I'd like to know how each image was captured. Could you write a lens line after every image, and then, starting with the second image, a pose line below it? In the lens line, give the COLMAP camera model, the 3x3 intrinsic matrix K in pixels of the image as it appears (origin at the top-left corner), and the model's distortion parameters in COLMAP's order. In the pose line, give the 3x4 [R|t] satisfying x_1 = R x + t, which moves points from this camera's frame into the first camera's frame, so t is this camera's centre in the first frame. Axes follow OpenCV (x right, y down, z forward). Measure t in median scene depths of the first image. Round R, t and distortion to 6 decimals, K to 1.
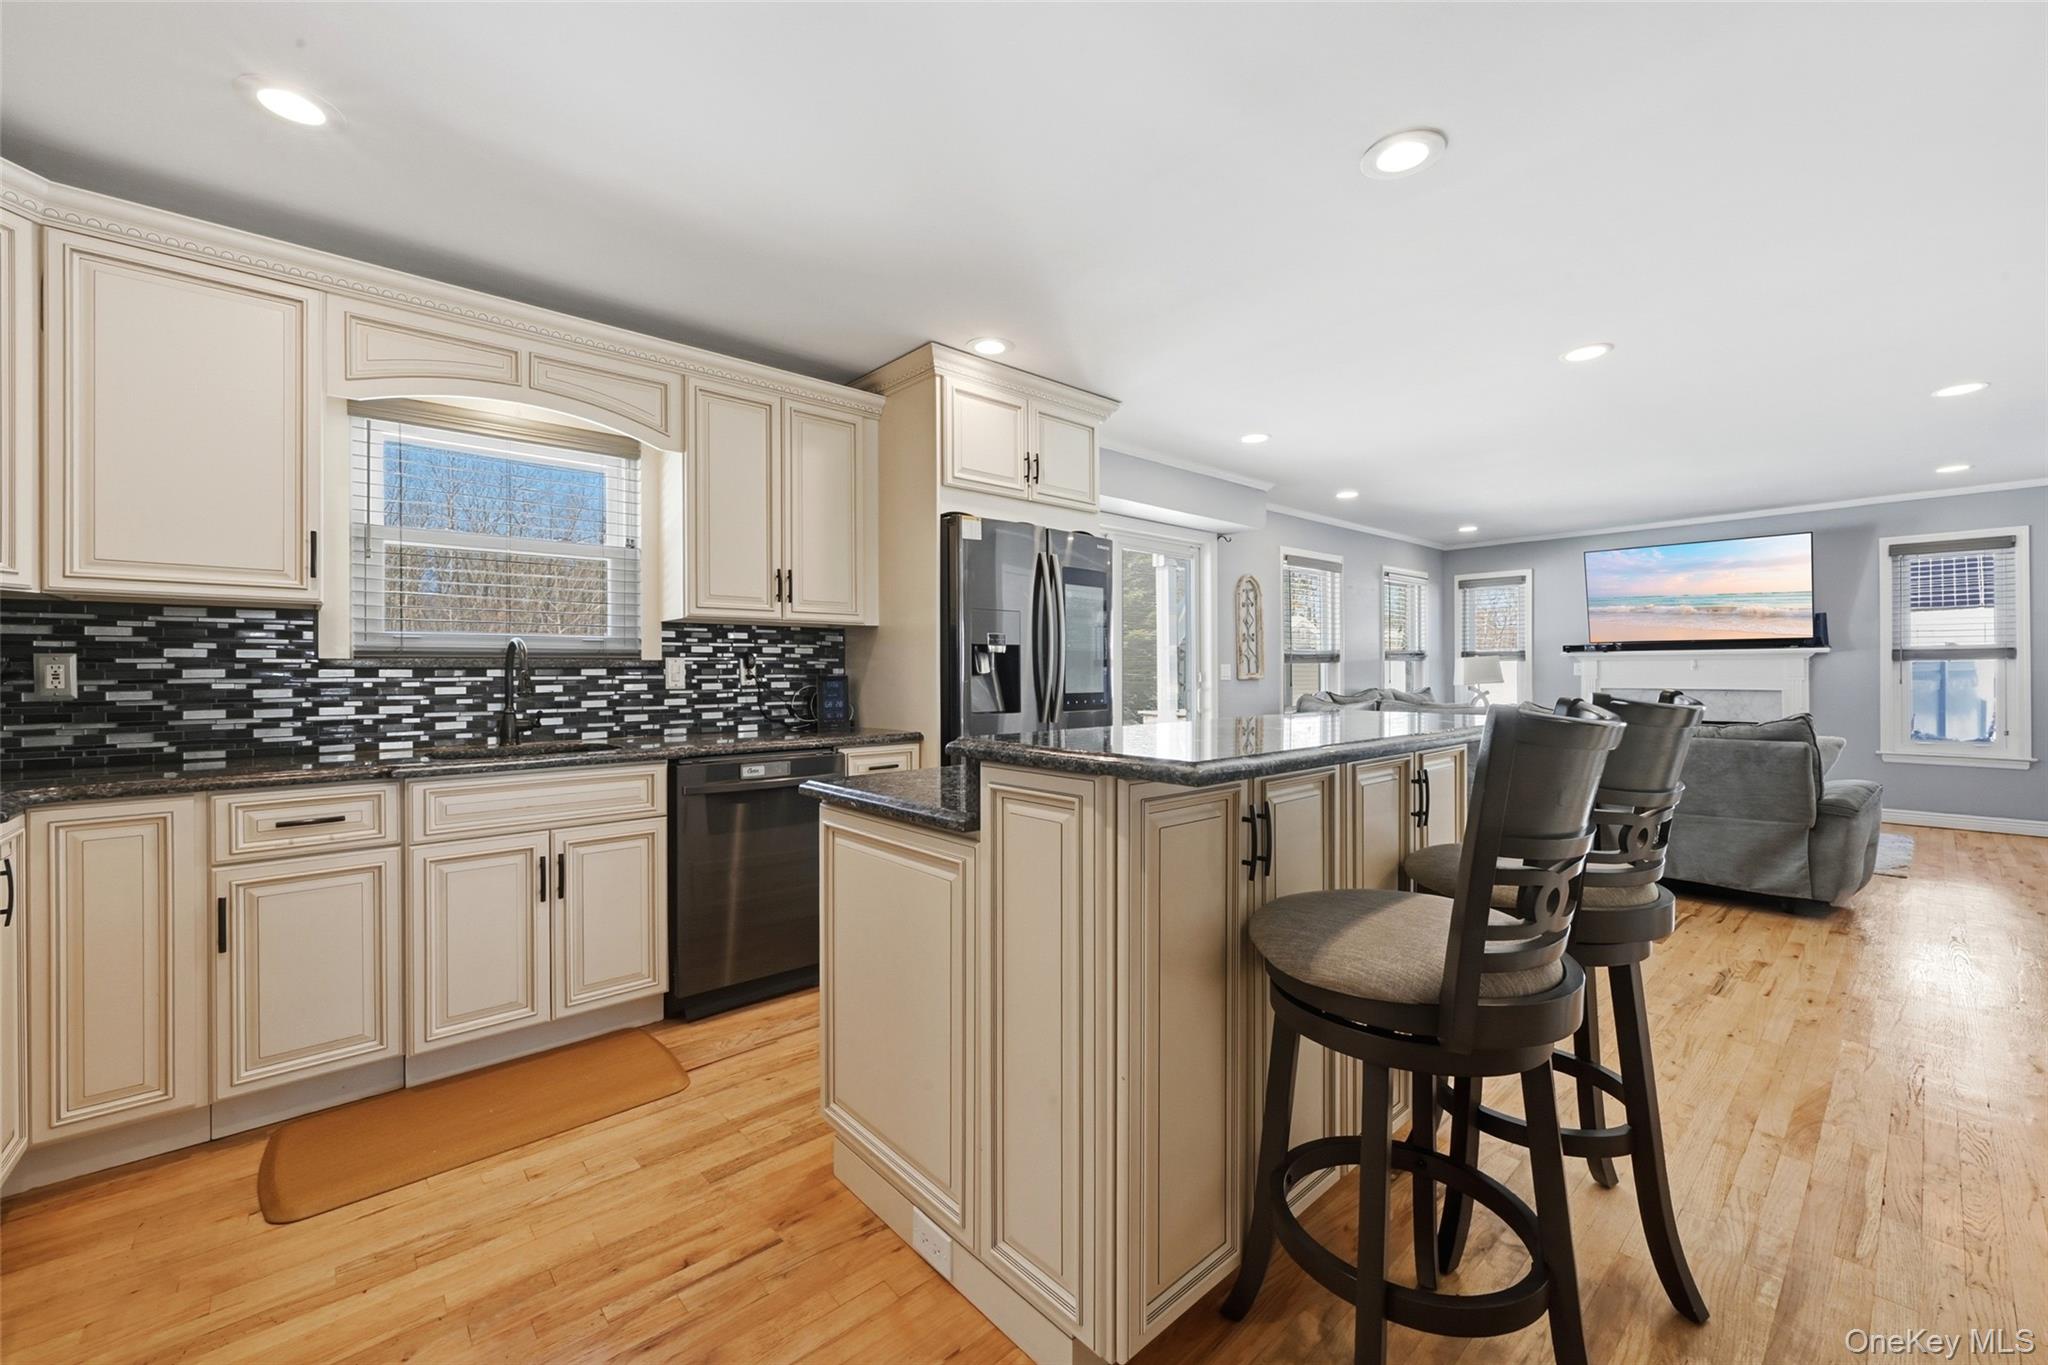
lens RADIAL K [[811.6, 0, 1029.7], [0, 811.6, 677.8], [0, 0, 1]] dist [-0.001449, 0.000841]
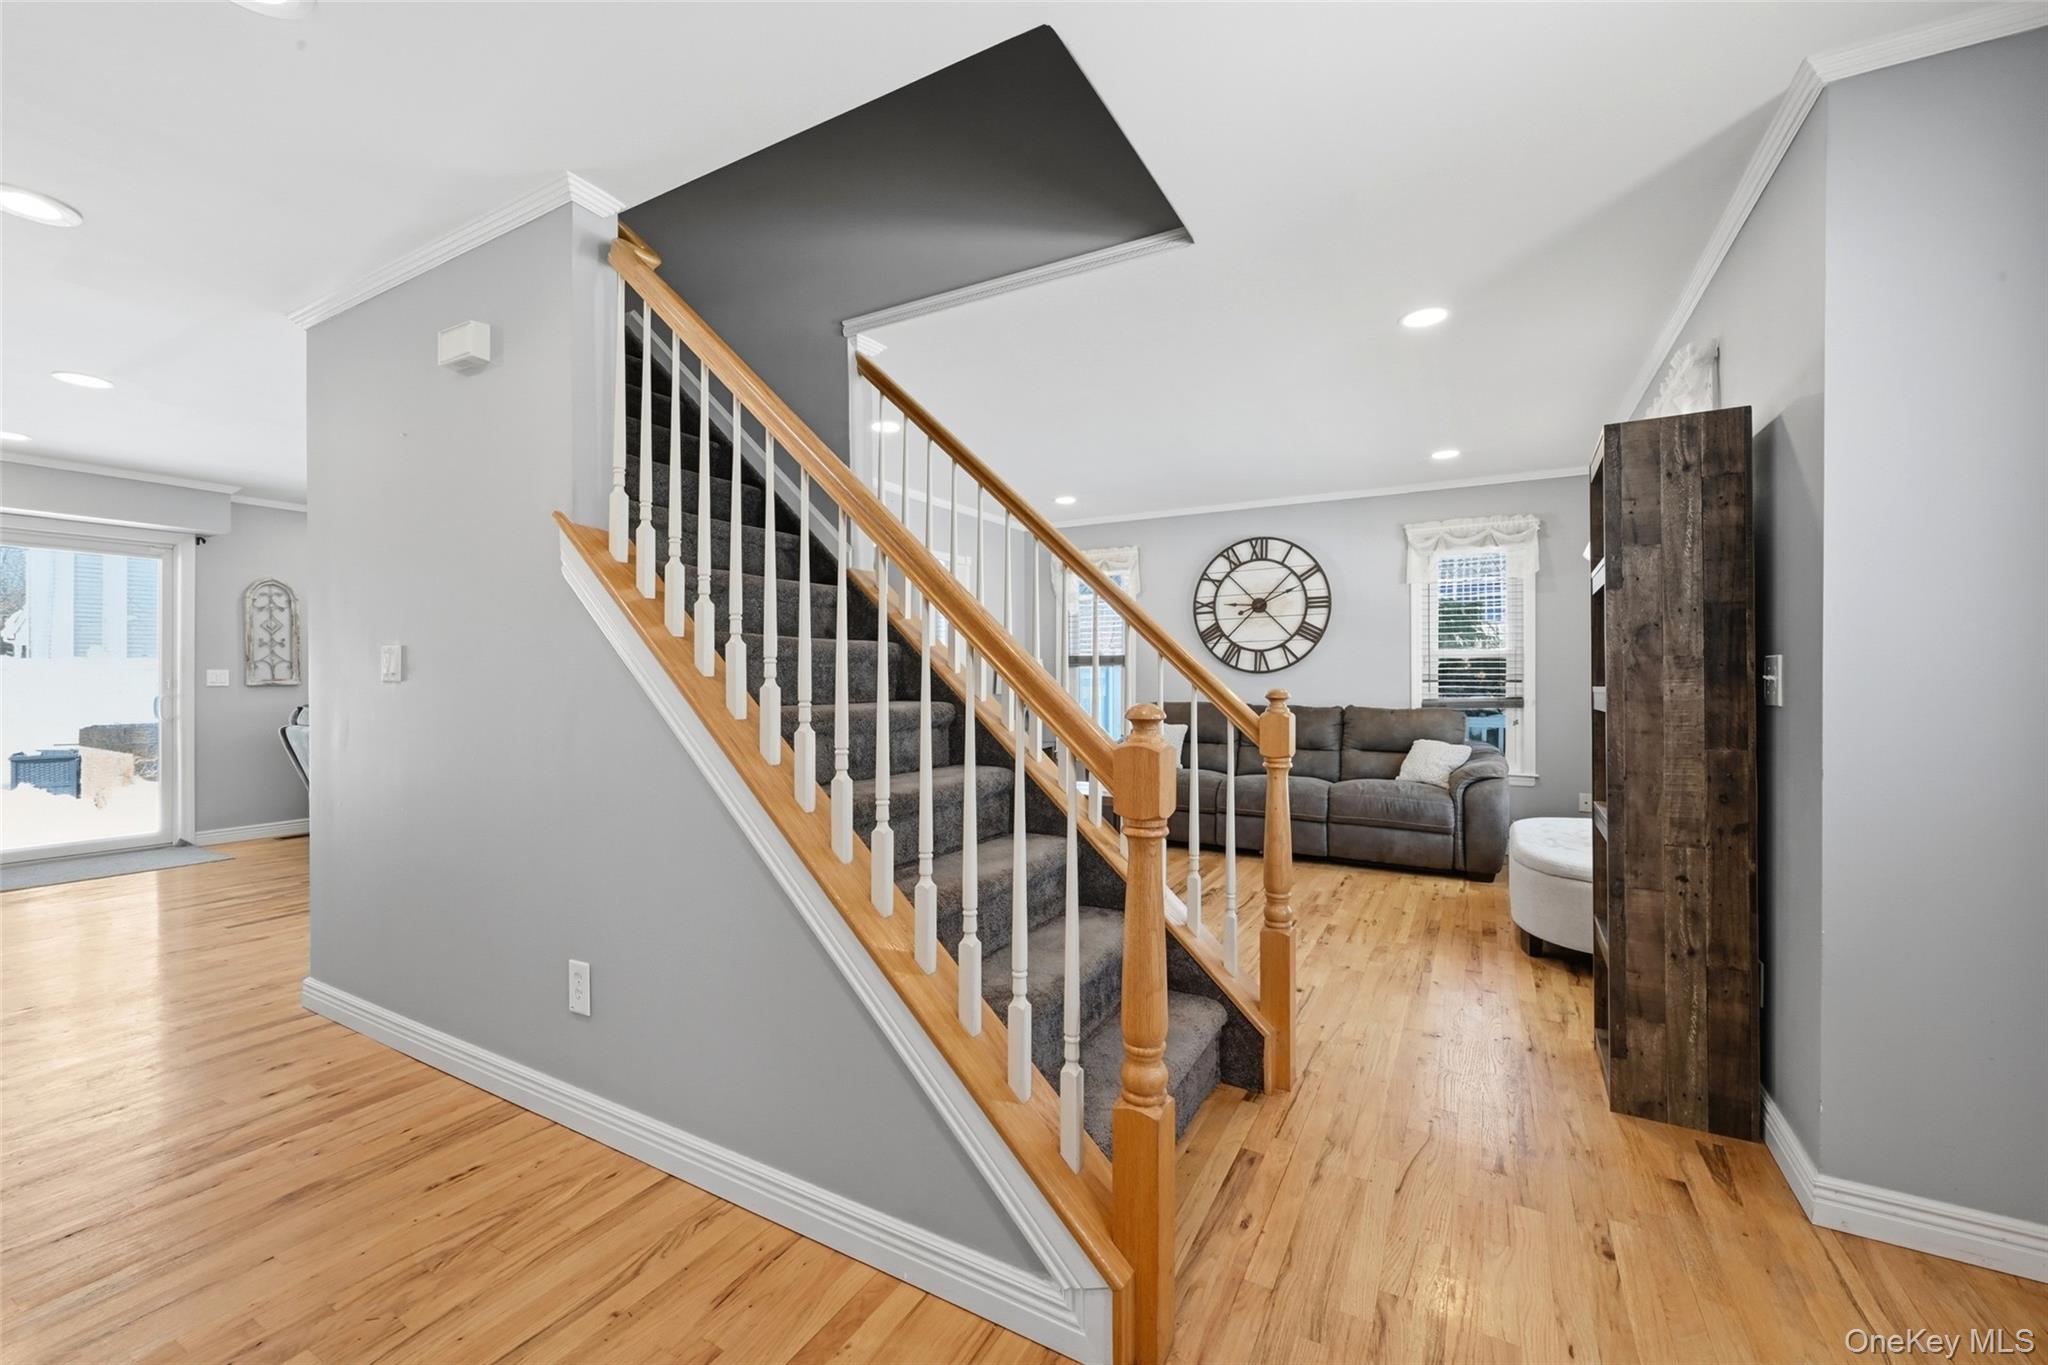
lens RADIAL K [[811.6, 0, 1026.7], [0, 811.6, 675.4], [0, 0, 1]] dist [-0.001449, 0.000841]
pose [[0.944393, 0.007747, 0.328728, 1.669981], [-0.004531, 0.999934, -0.010546, -0.008551], [-0.328789, 0.008470, 0.944366, -0.460812]]
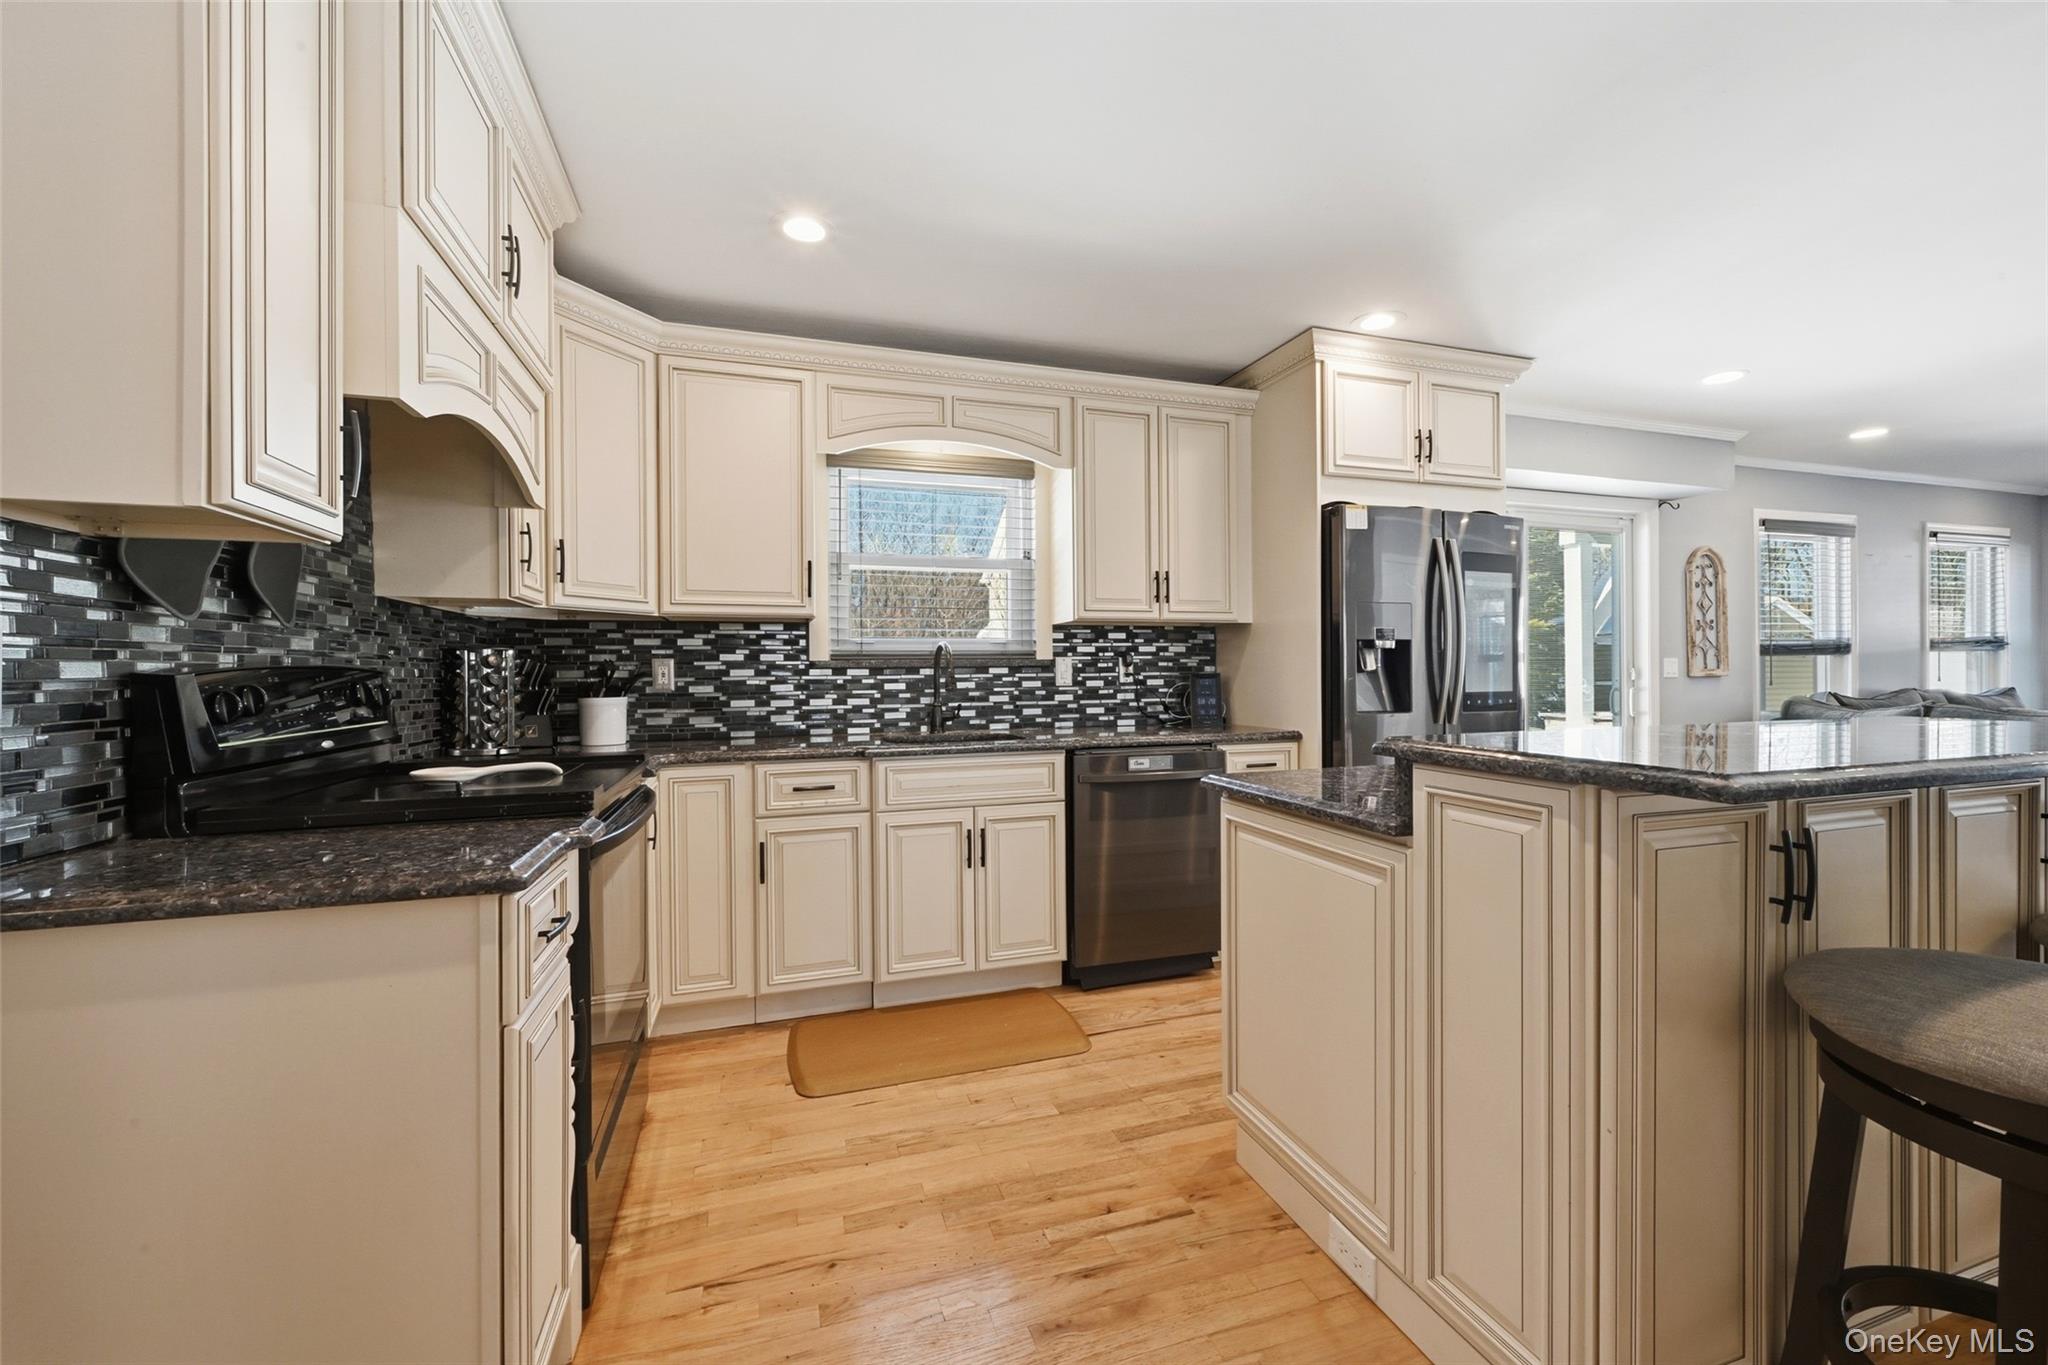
lens RADIAL K [[811.6, 0, 1031.6], [0, 811.6, 679.8], [0, 0, 1]] dist [-0.001449, 0.000841]
pose [[0.915385, 0.001152, -0.402578, -0.039064], [0.001059, 0.999986, 0.005270, -0.000097], [0.402578, -0.005251, 0.915371, -0.020778]]
